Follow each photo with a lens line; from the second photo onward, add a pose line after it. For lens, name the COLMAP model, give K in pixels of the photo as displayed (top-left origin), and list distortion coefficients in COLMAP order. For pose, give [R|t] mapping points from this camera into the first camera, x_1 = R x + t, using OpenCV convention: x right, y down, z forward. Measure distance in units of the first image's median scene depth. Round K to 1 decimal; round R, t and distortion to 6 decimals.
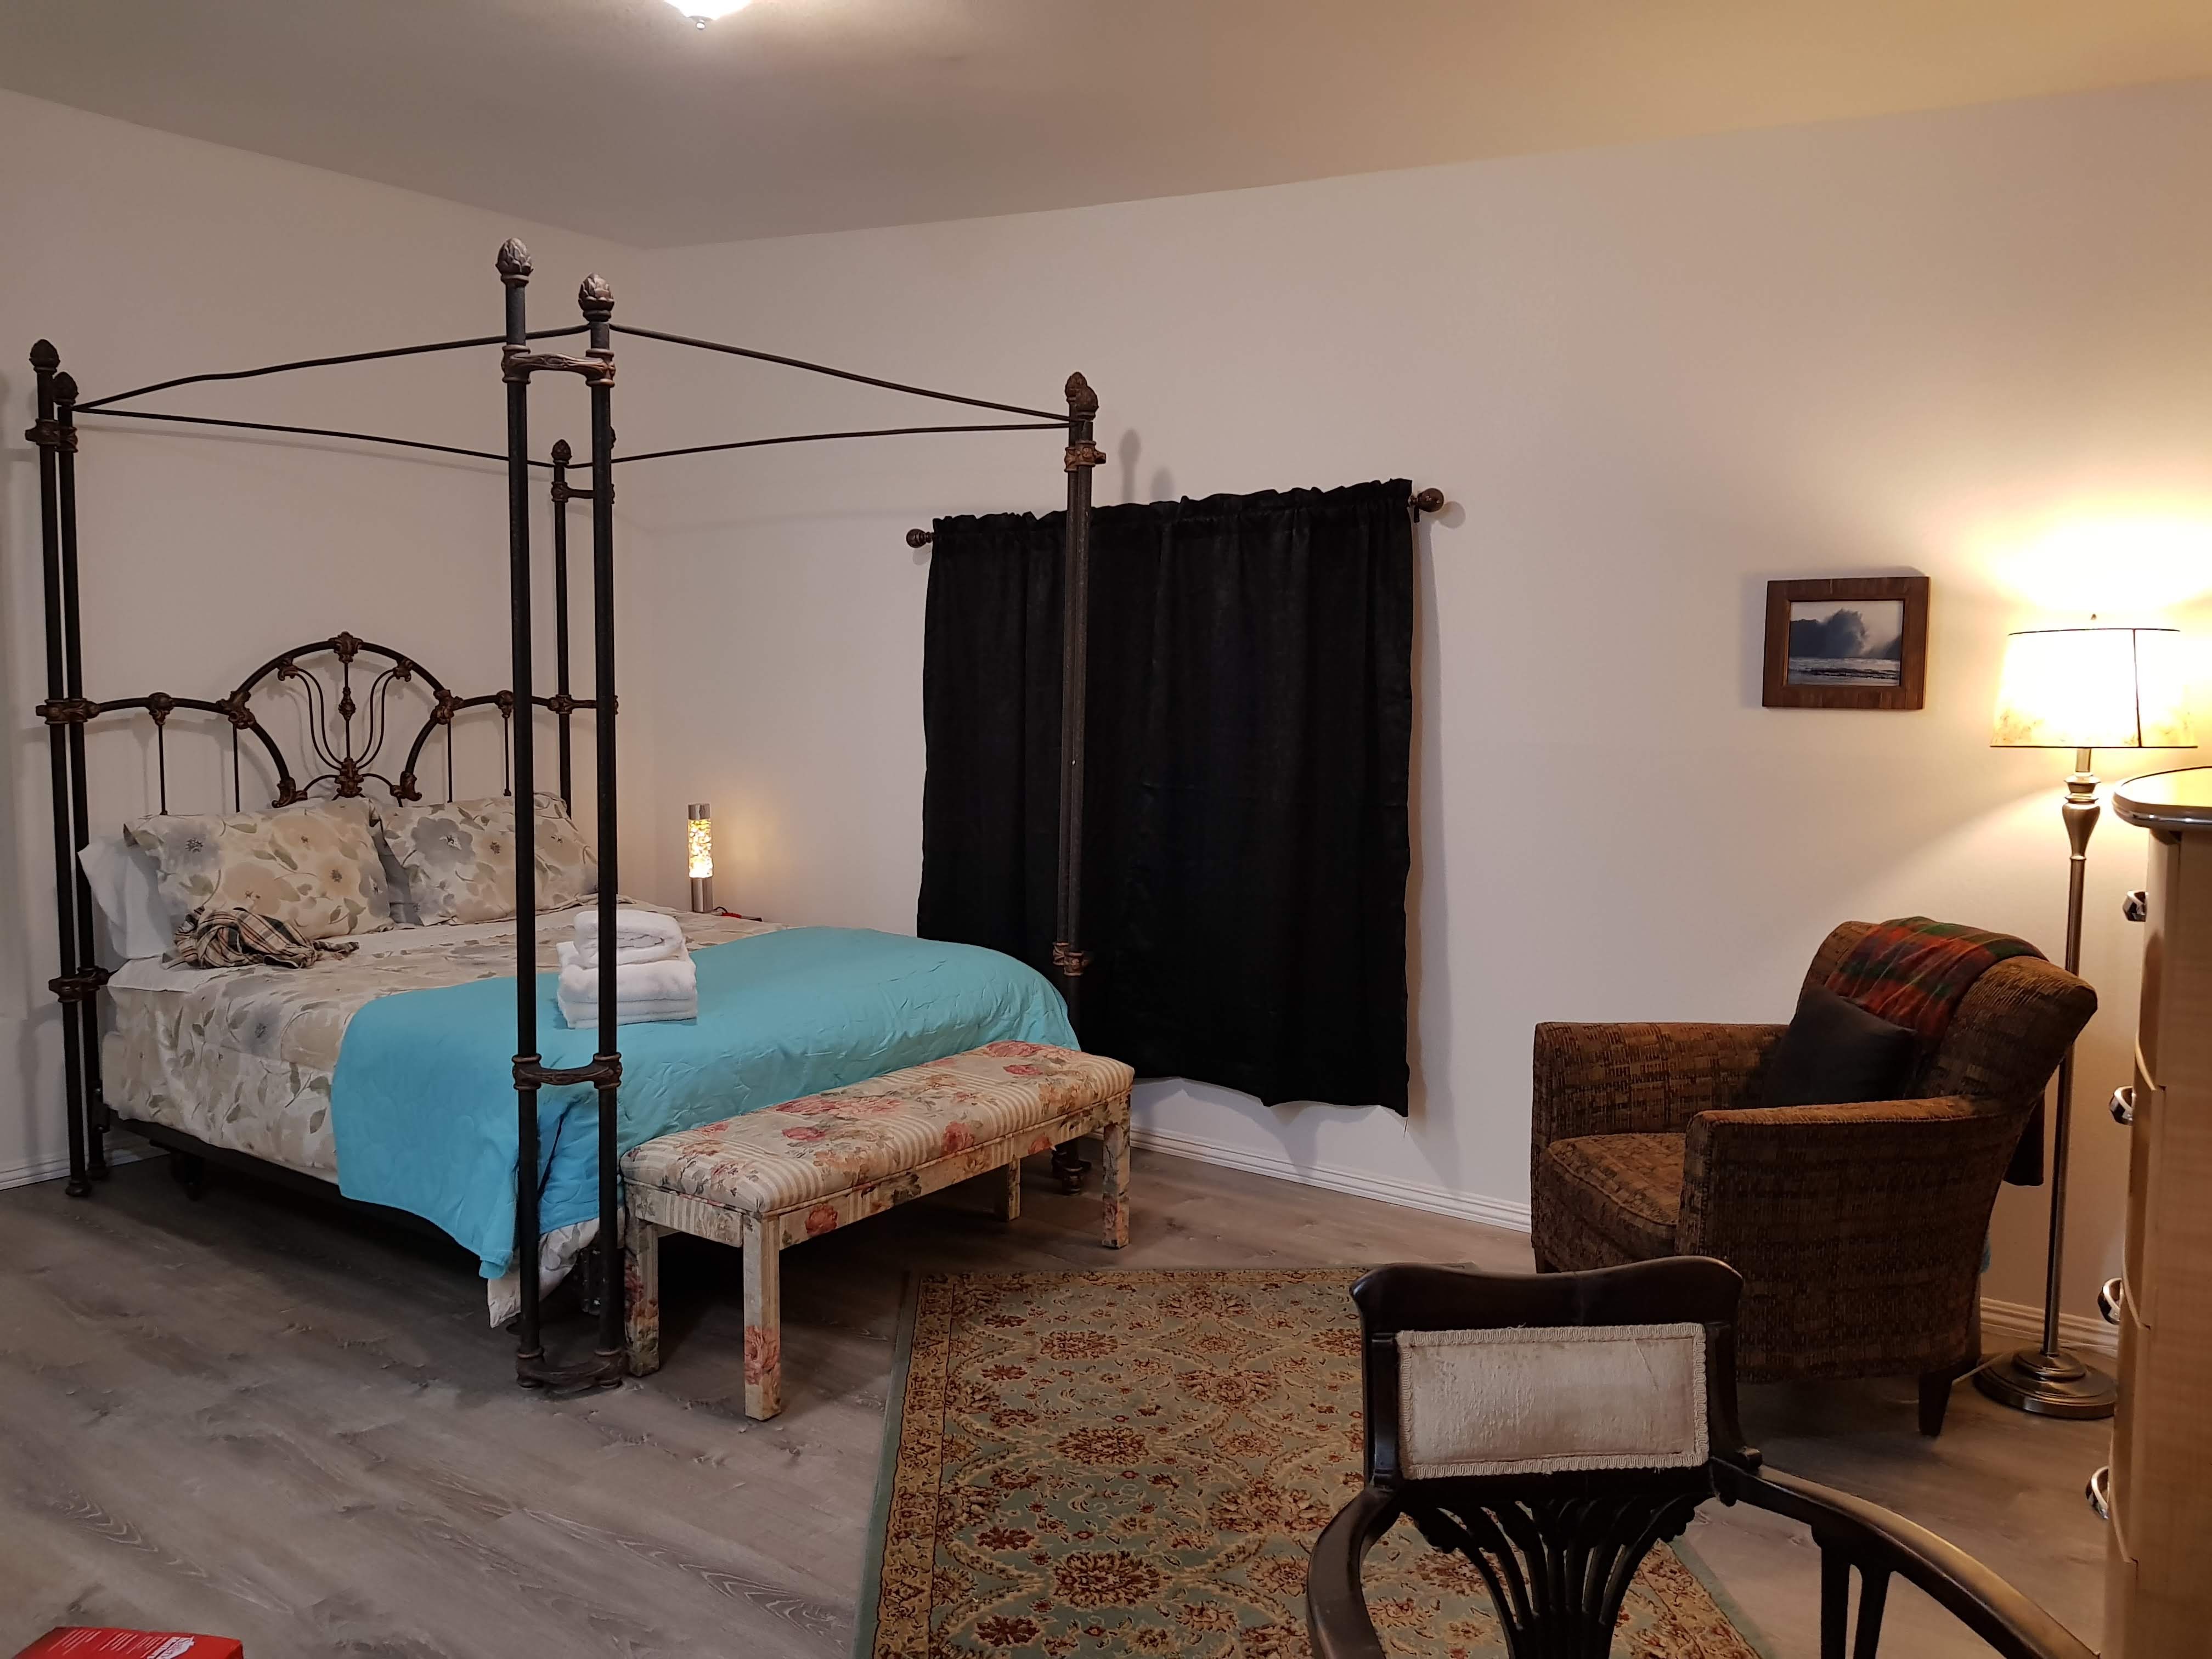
lens RADIAL K [[1711.8, 0, 1097.0], [0, 1711.8, 828.0], [0, 0, 1]] dist [0.070543, -0.111738]
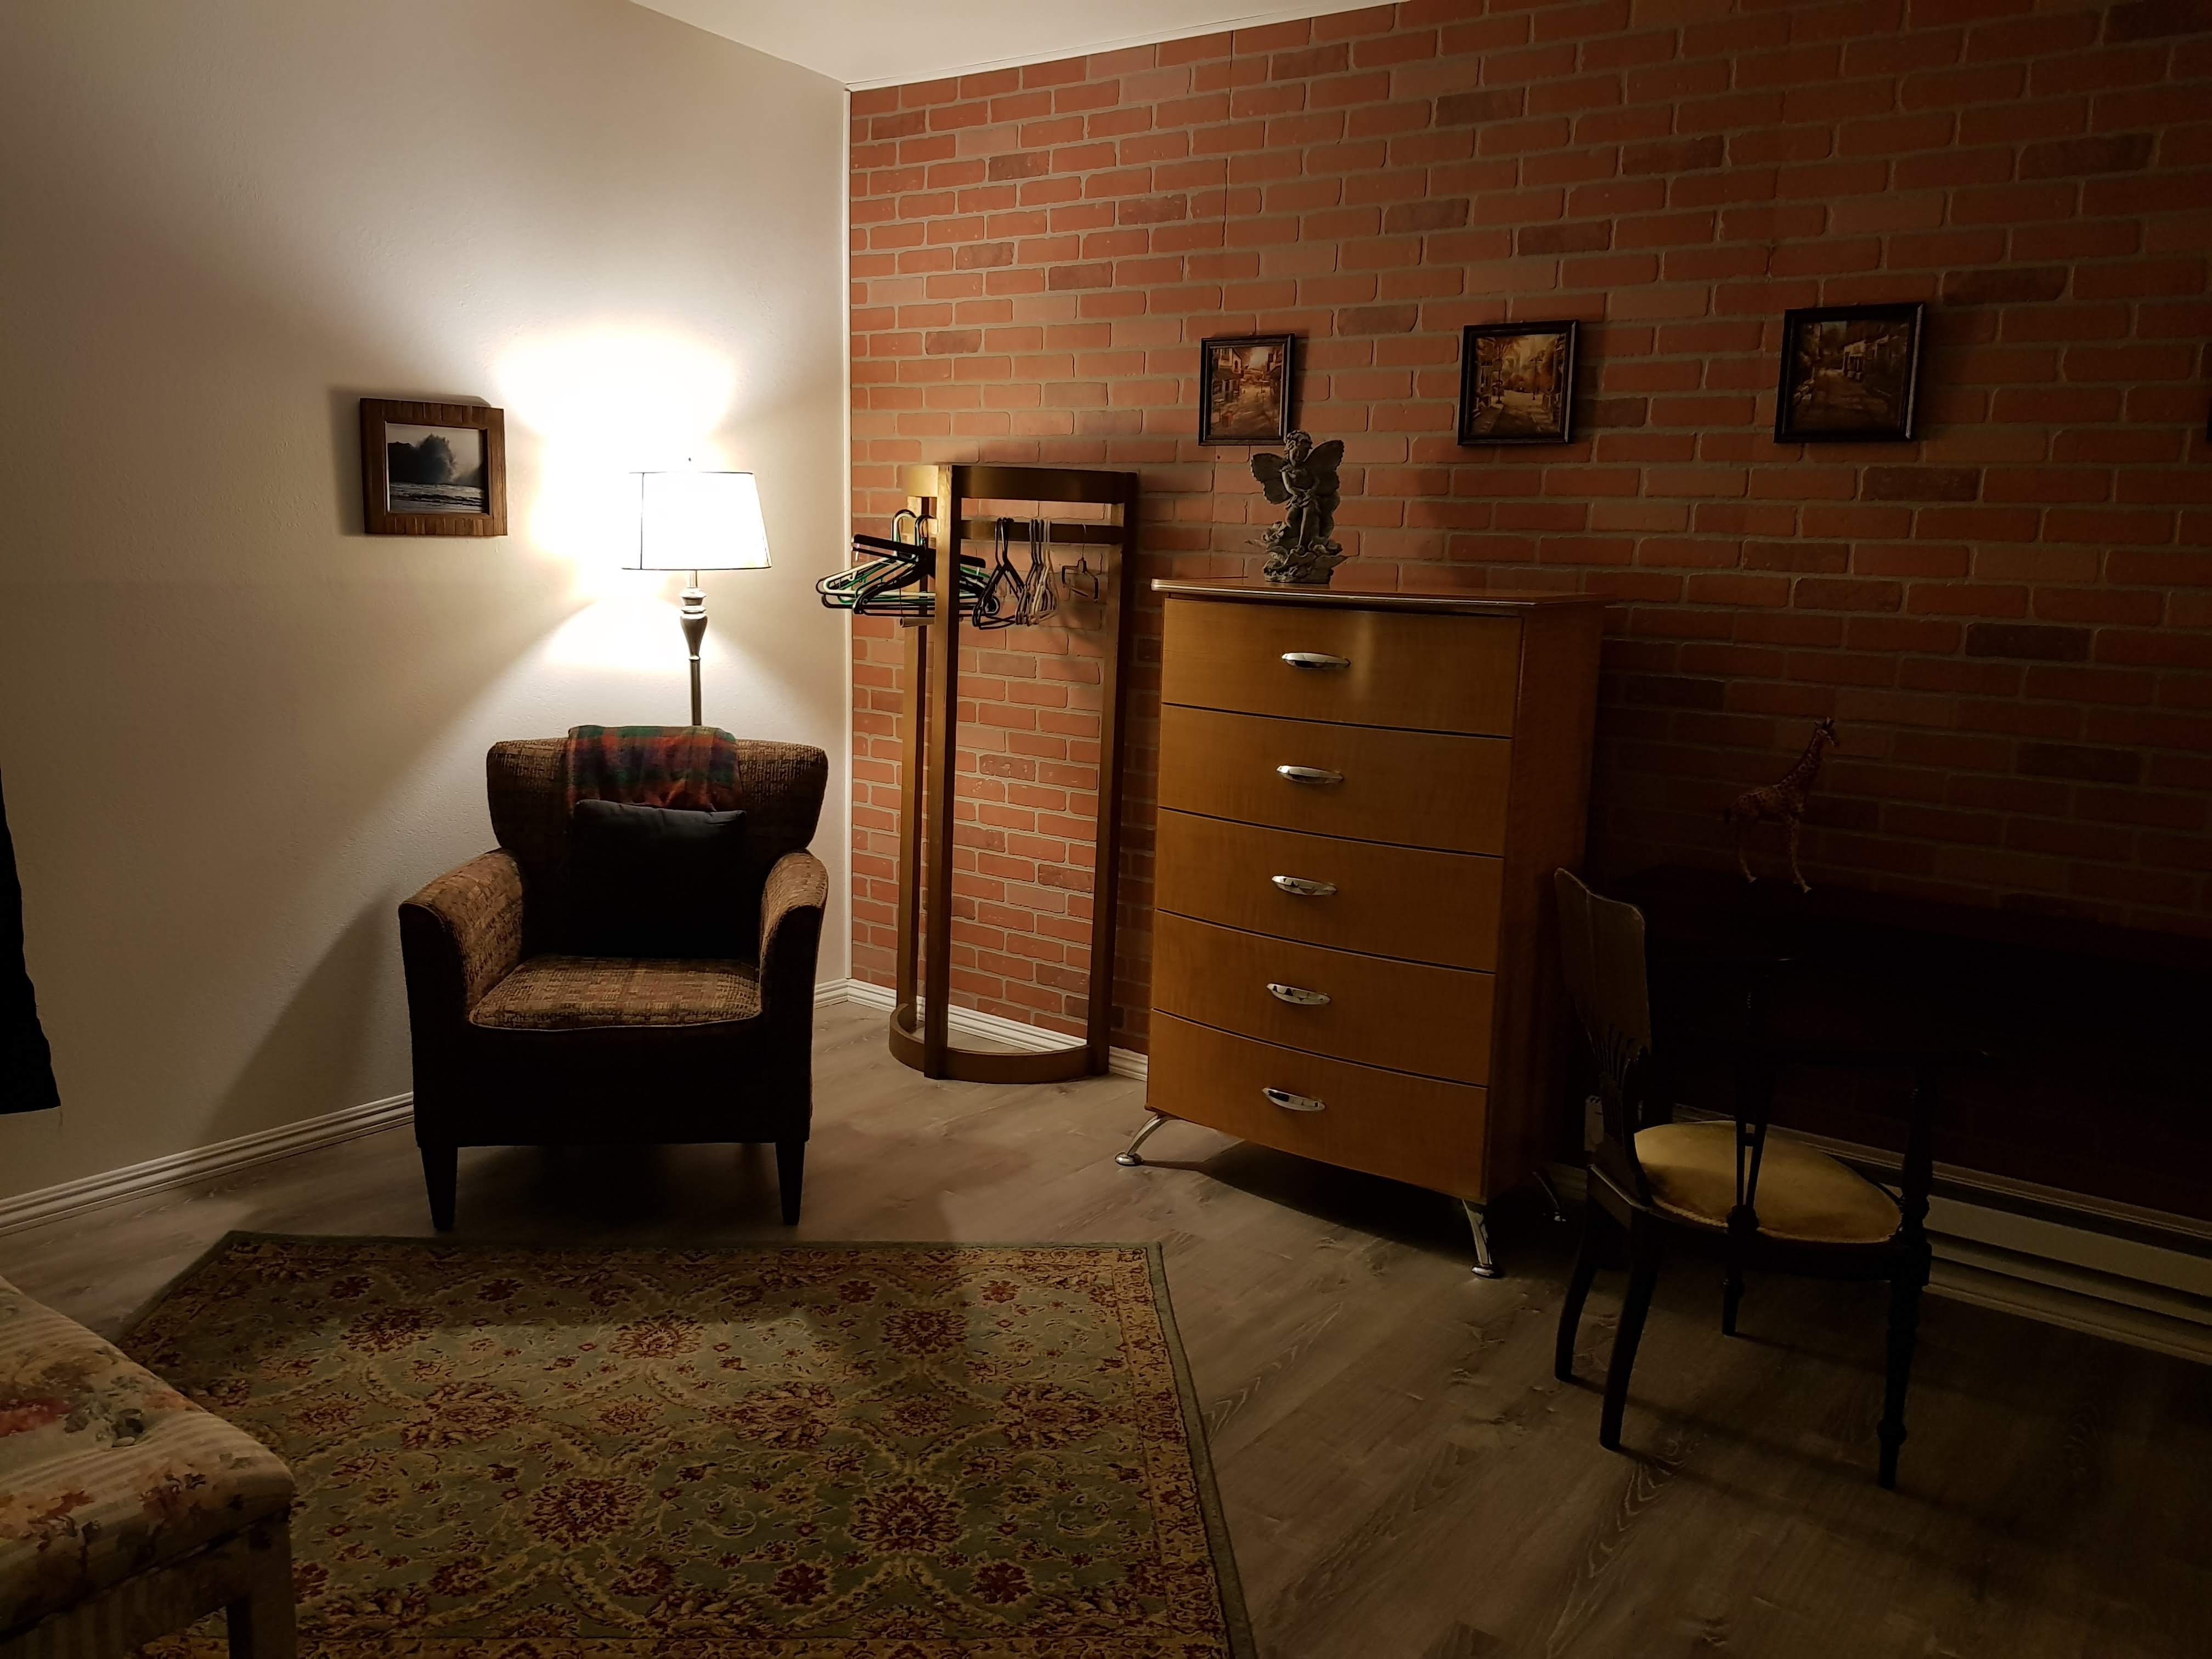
lens RADIAL K [[1711.8, 0, 1124.2], [0, 1711.8, 848.5], [0, 0, 1]] dist [0.070543, -0.111738]
pose [[0.005557, -0.192324, 0.981316, -0.612498], [0.064513, 0.979356, 0.191574, -0.060440], [-0.997901, 0.062243, 0.017850, 0.625986]]
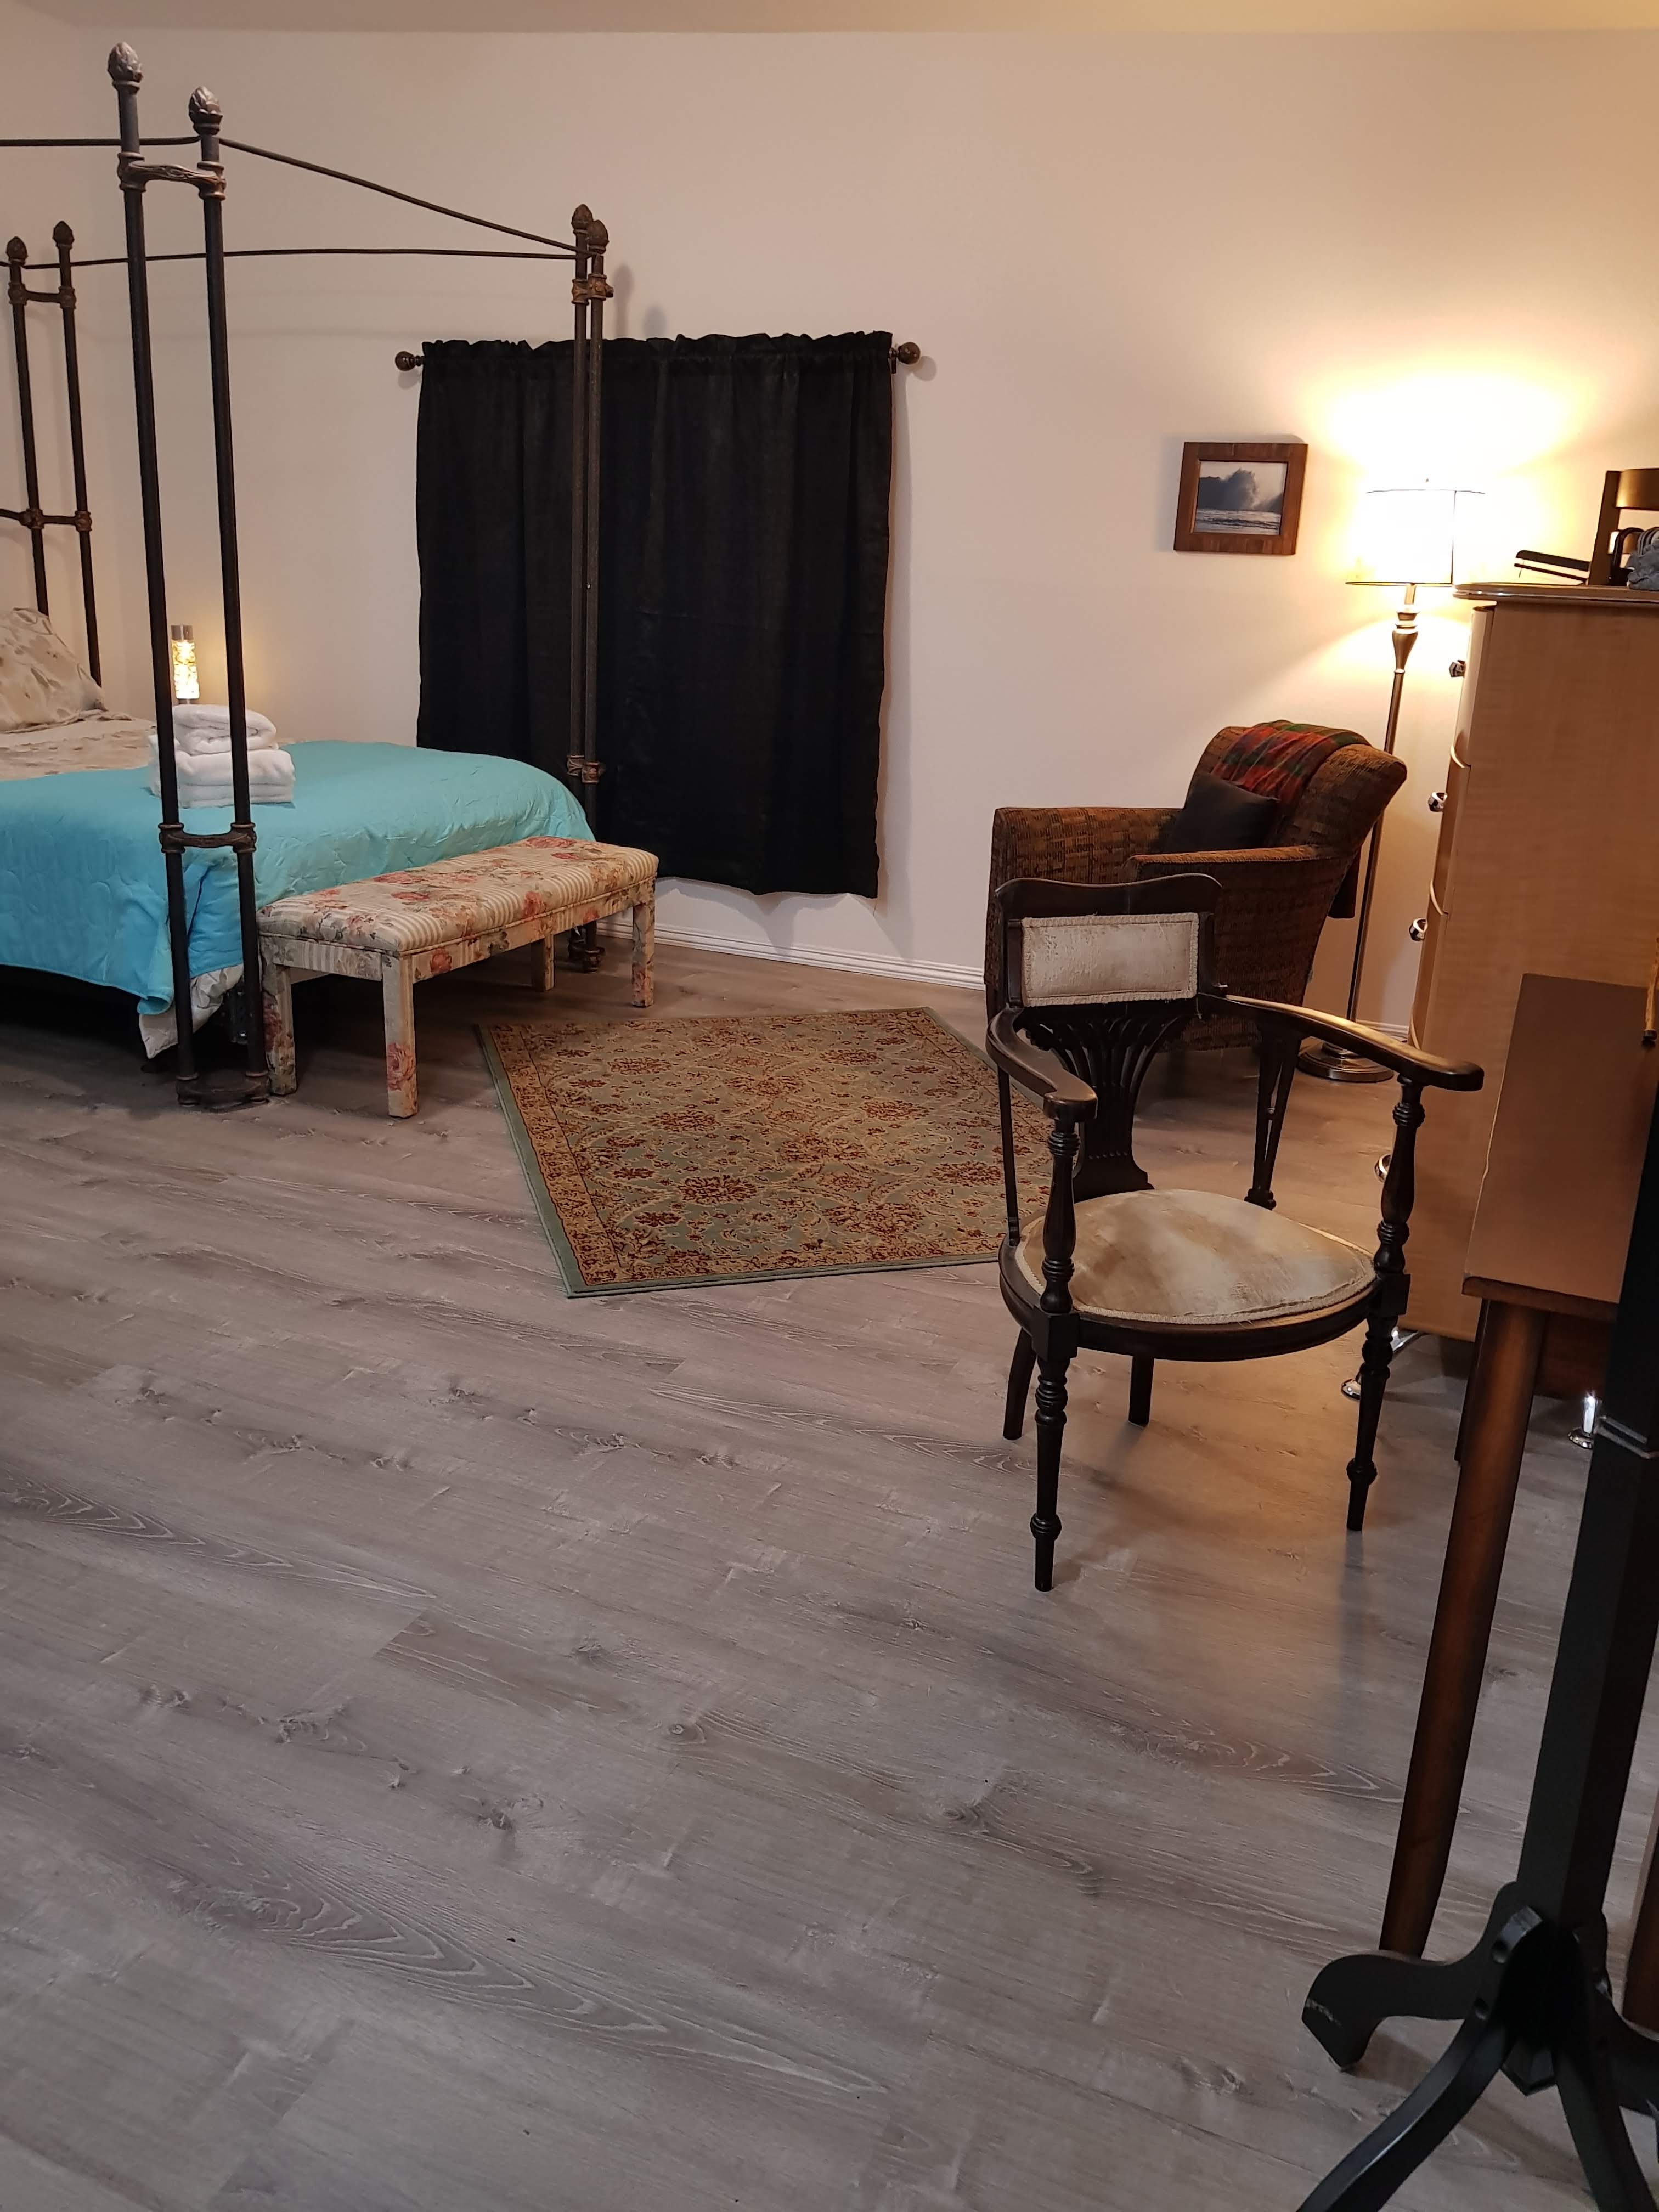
lens RADIAL K [[1711.8, 0, 813.3], [0, 1711.8, 1105.1], [0, 0, 1]] dist [0.070543, -0.111738]
pose [[0.975036, -0.035067, 0.219259, -0.160026], [-0.014446, 0.975341, 0.220232, 0.051909], [-0.221575, -0.217901, 0.950486, -0.214718]]
